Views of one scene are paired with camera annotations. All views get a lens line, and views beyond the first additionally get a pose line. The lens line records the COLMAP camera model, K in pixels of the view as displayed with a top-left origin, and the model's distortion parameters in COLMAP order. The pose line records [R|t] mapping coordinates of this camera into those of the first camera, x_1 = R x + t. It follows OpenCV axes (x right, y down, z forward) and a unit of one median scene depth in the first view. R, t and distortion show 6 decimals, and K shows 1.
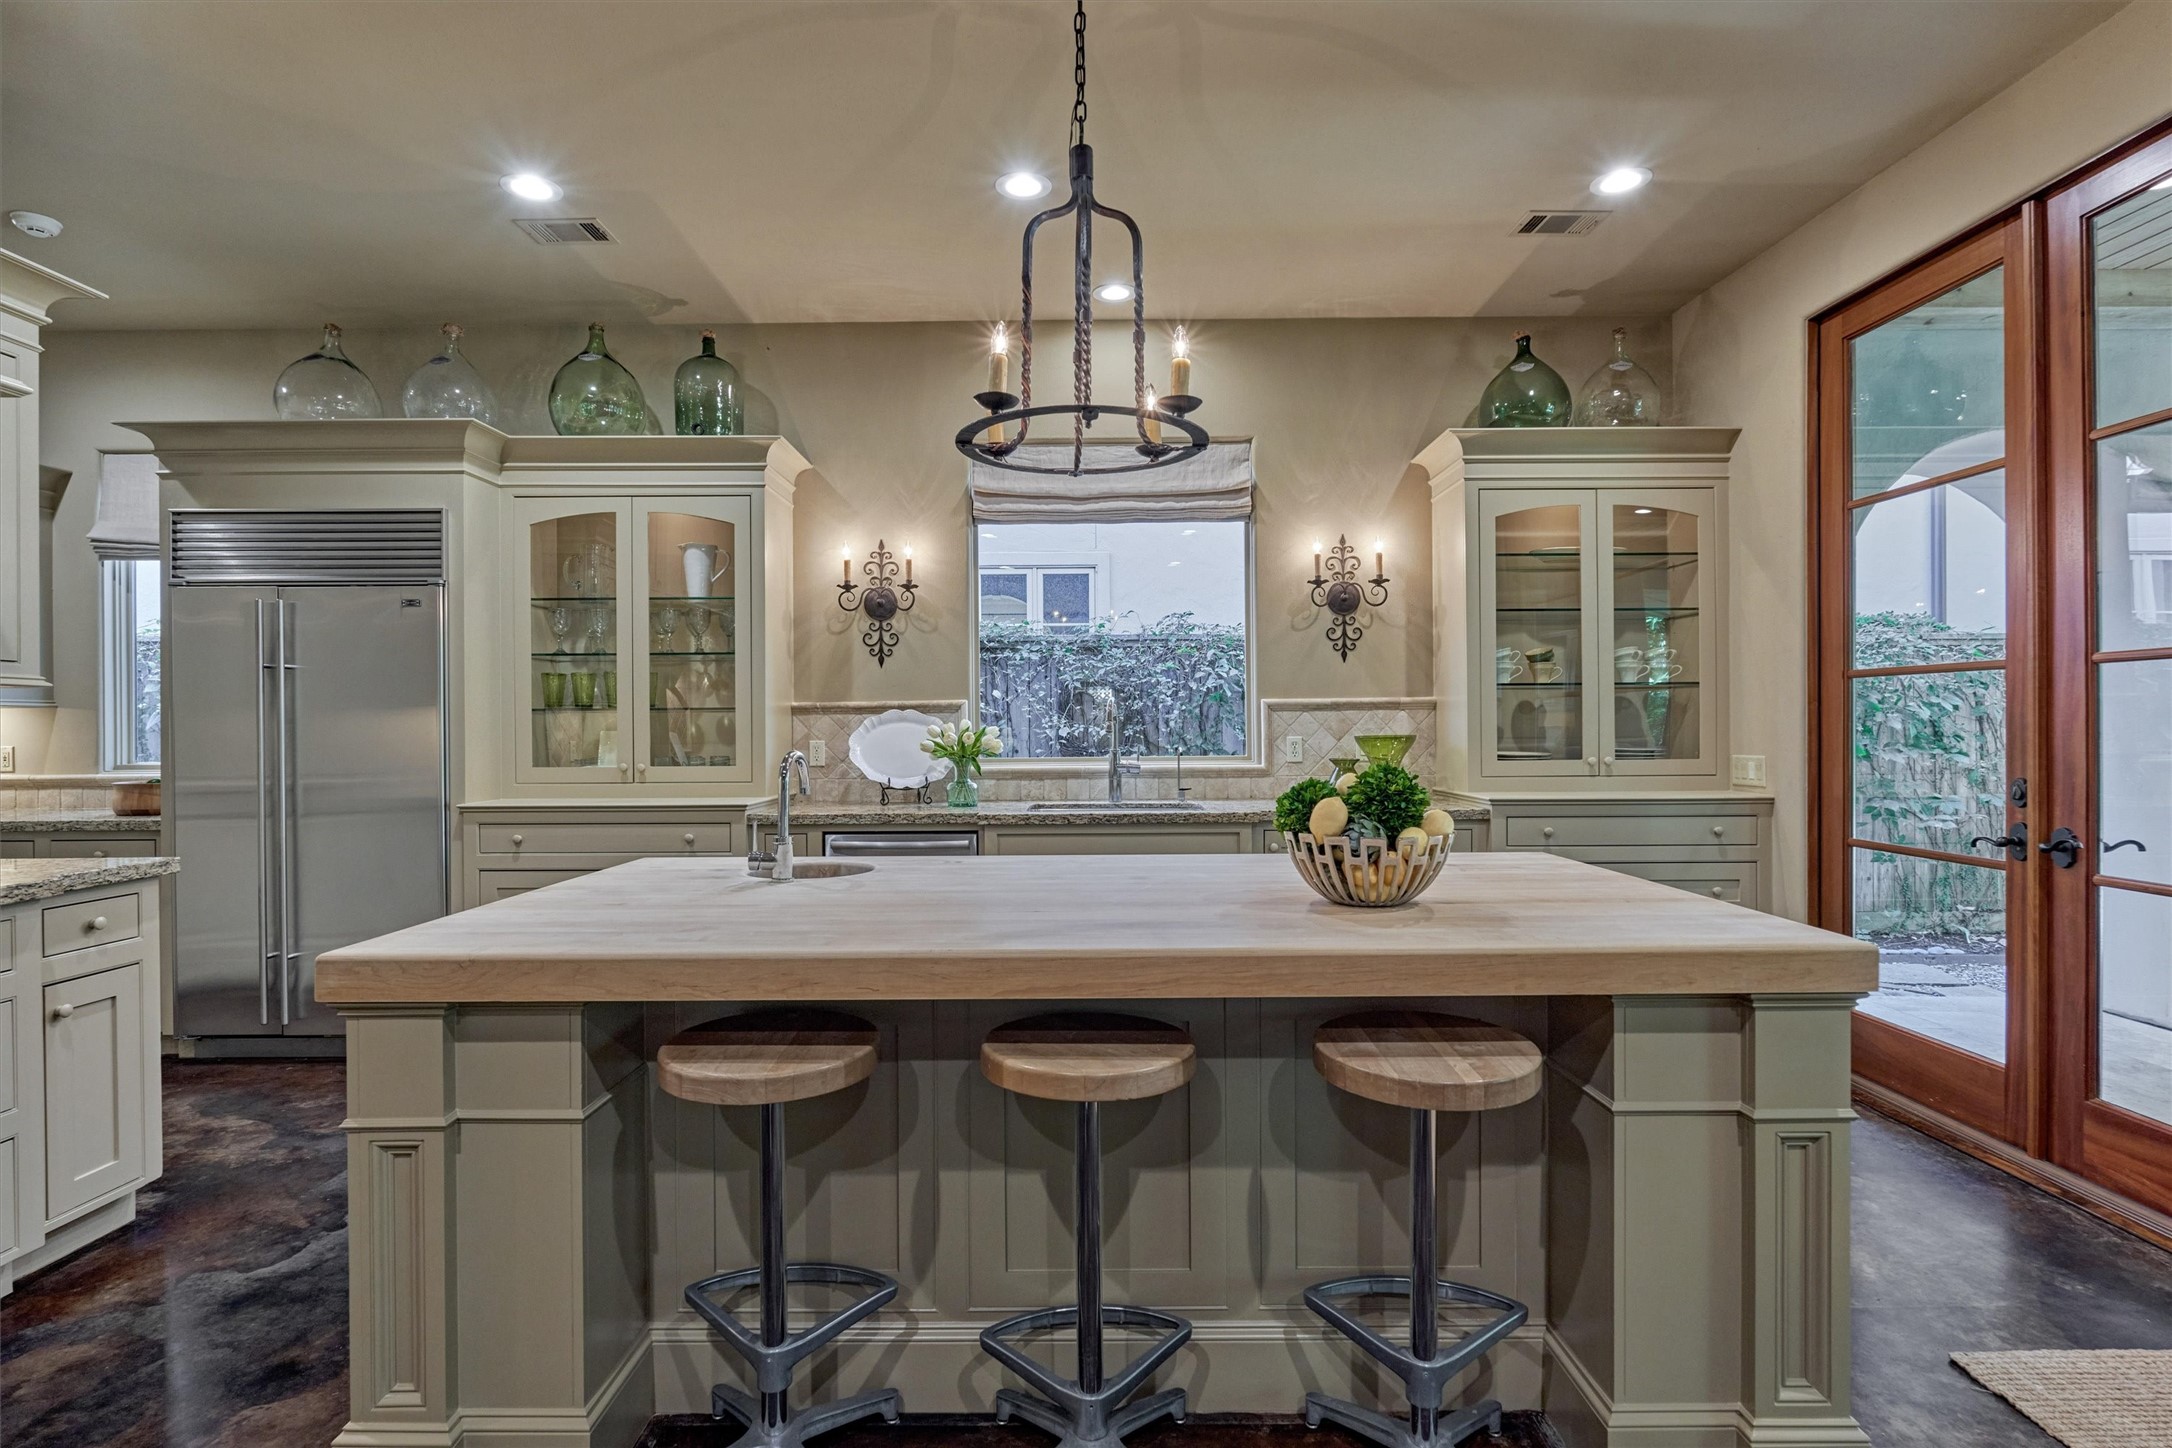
lens RADIAL K [[1055.4, 0, 1086.0], [0, 1055.4, 724.0], [0, 0, 1]] dist [-0.005251, 0.000109]
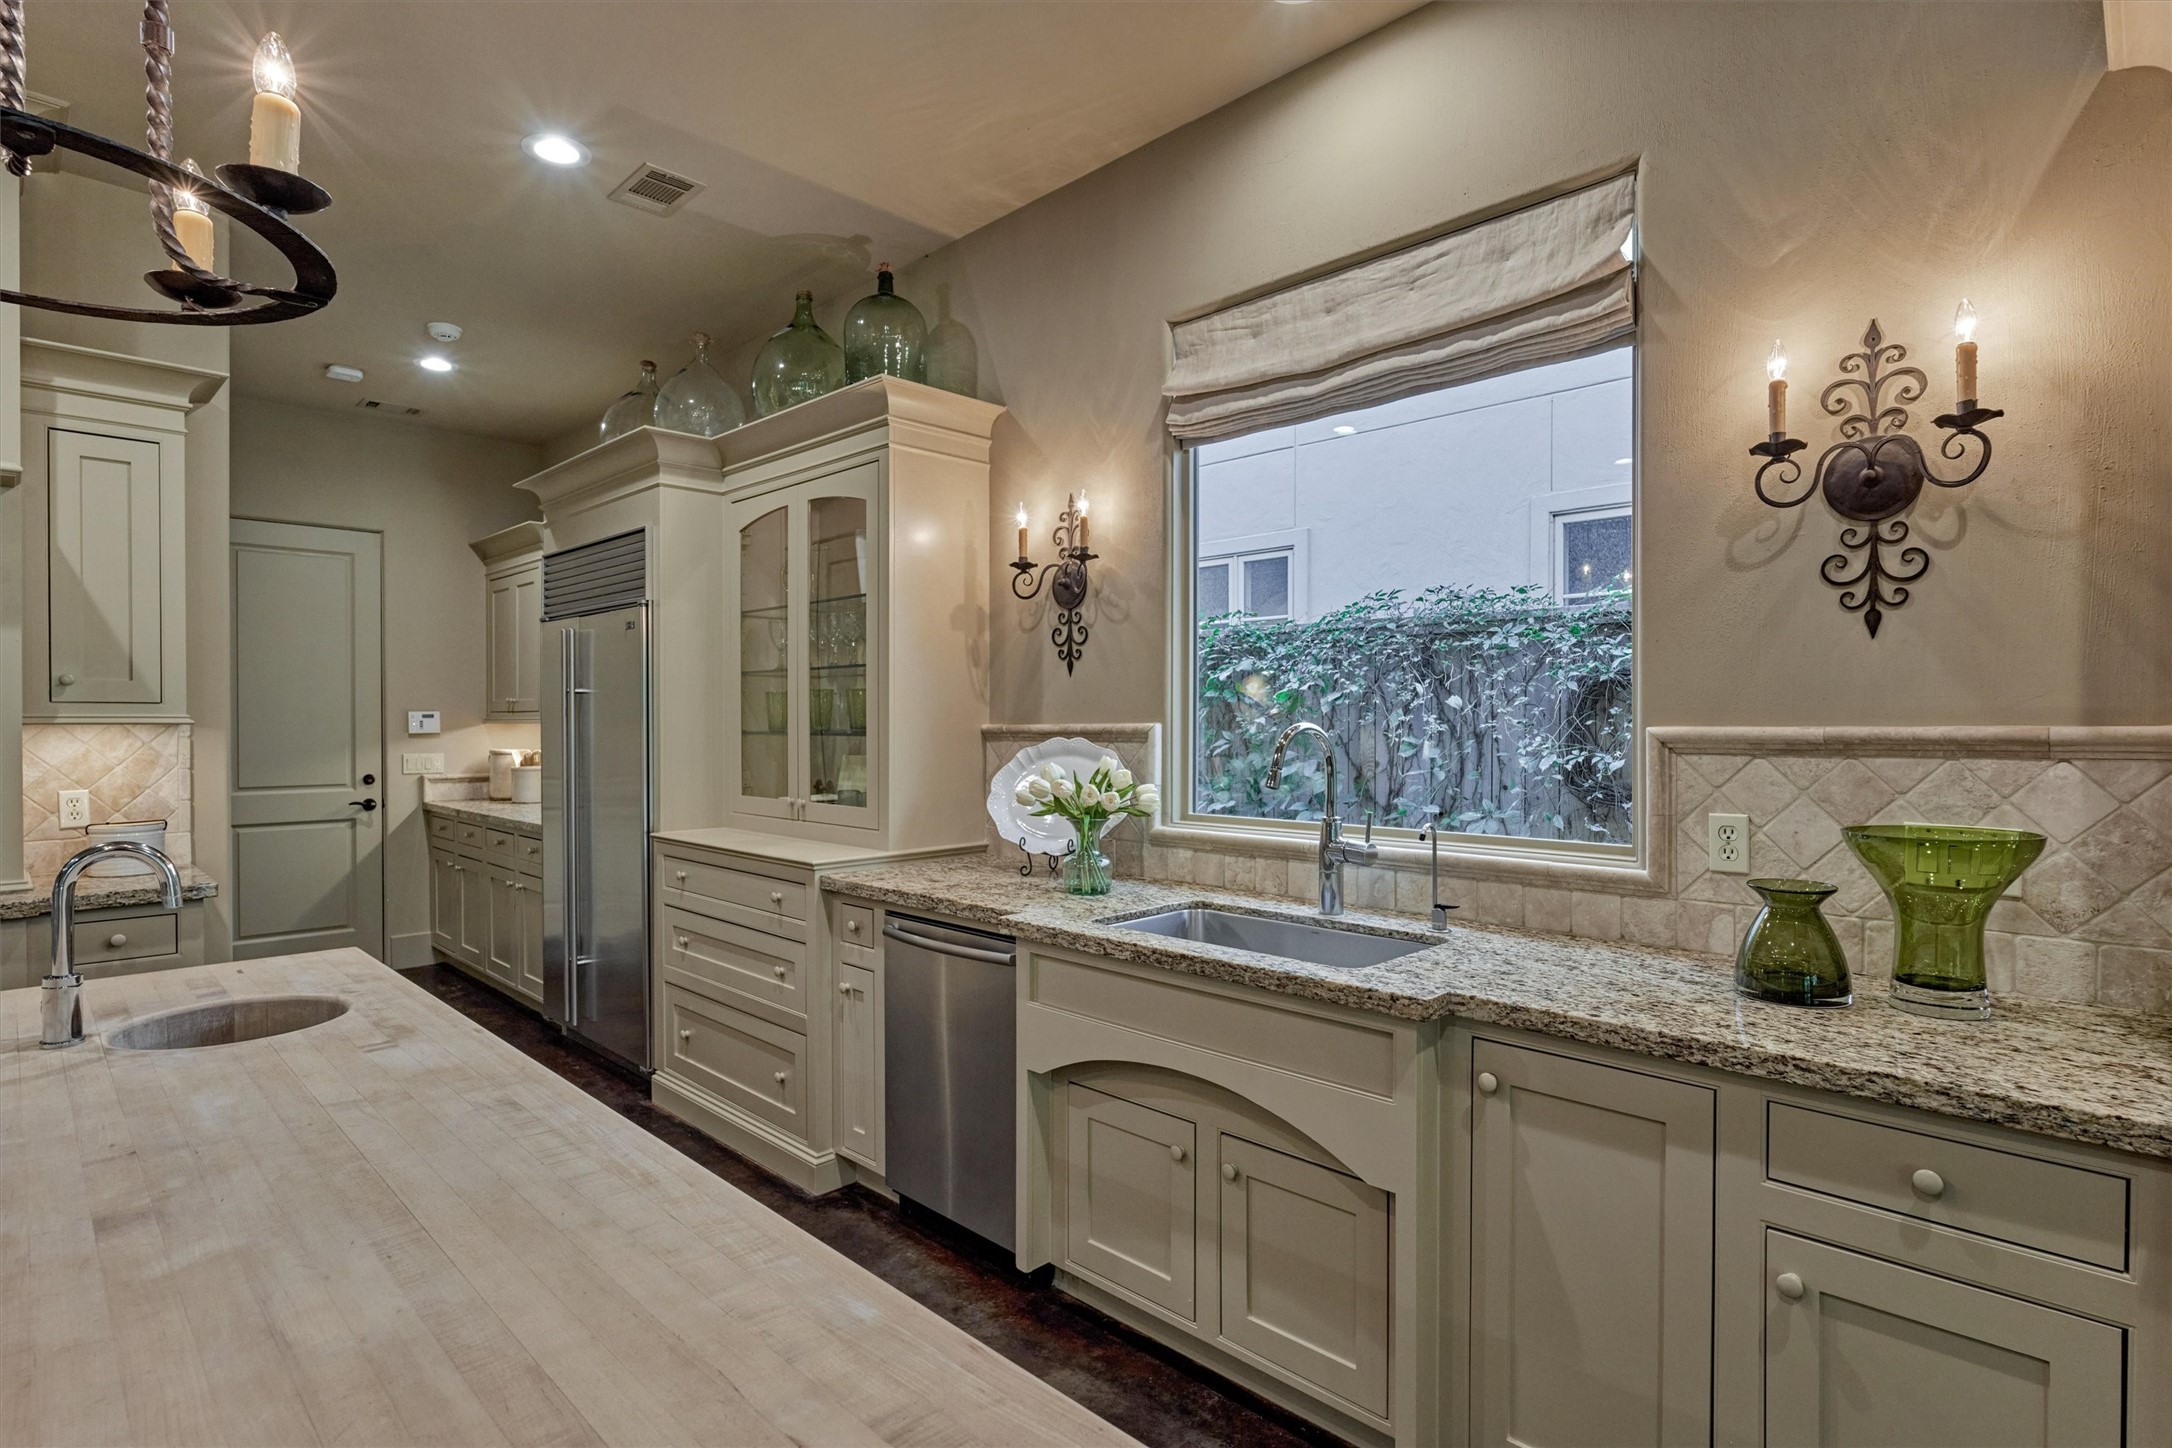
lens RADIAL K [[1080.7, 0, 1086.0], [0, 1080.7, 724.0], [0, 0, 1]] dist [-0.003286, -0.000694]
pose [[0.712150, 0.008764, -0.701973, 0.349024], [-0.002479, 0.999947, 0.009970, -0.031396], [0.702023, -0.005360, 0.712134, 0.540395]]
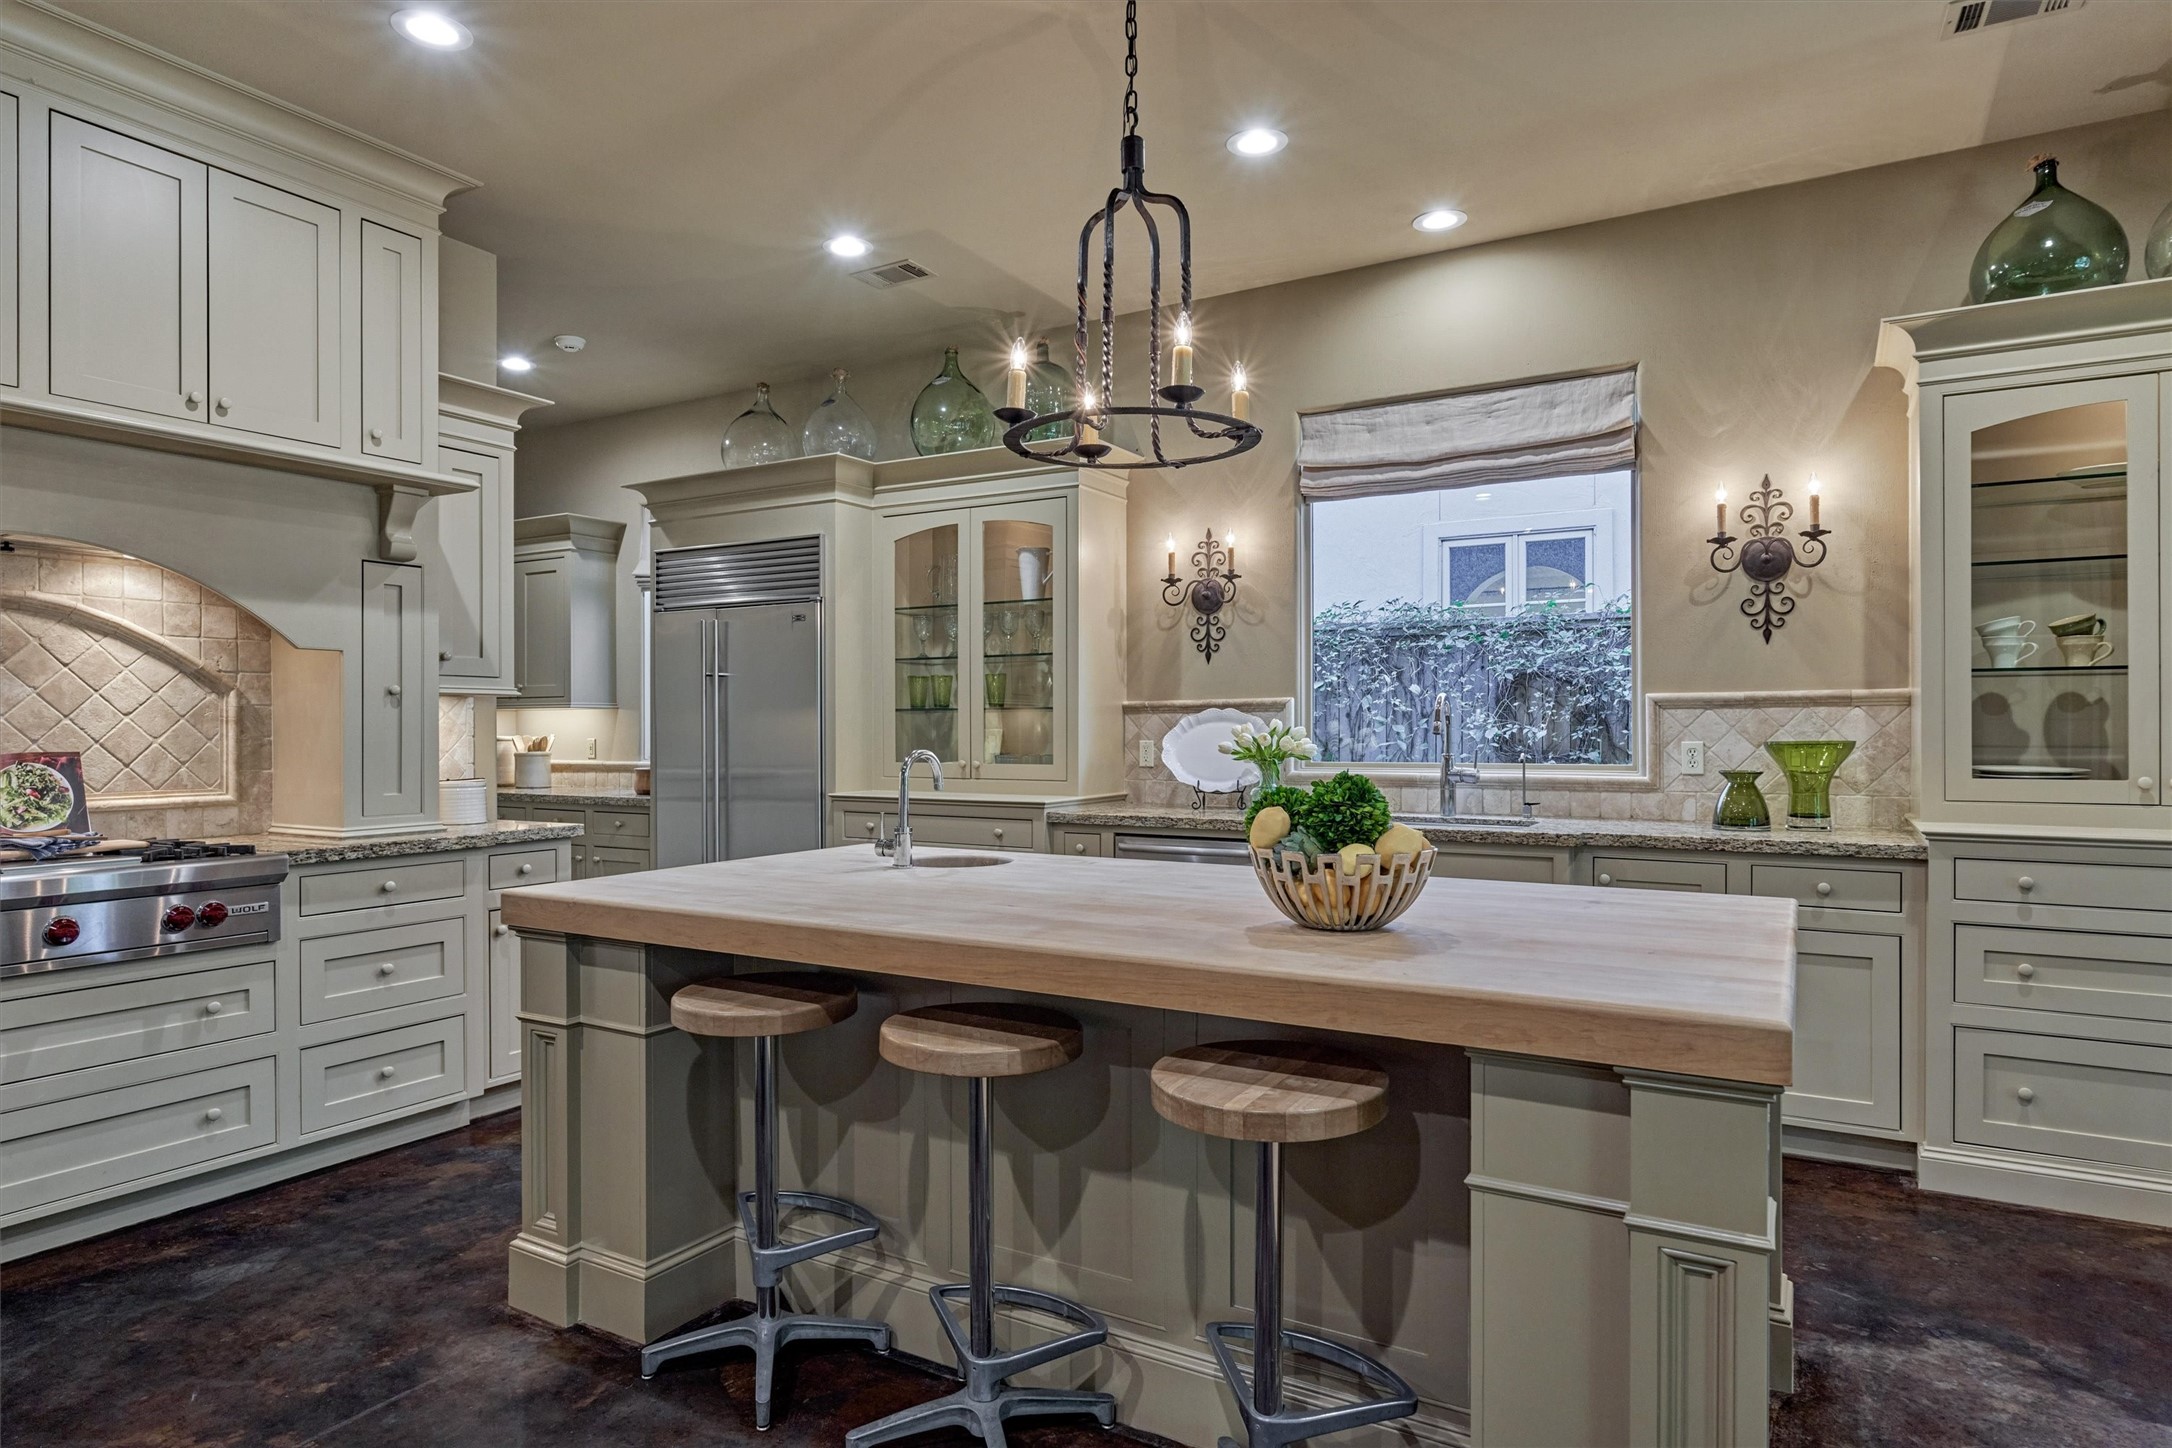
lens RADIAL K [[1228.8, 0, 1086.0], [0, 1228.8, 724.0], [0, 0, 1]] dist [-0.002528, -0.000233]
pose [[0.863326, 0.003159, -0.504636, 0.291538], [-0.002148, 0.999994, 0.002585, -0.002467], [0.504642, -0.001148, 0.863328, -0.005282]]
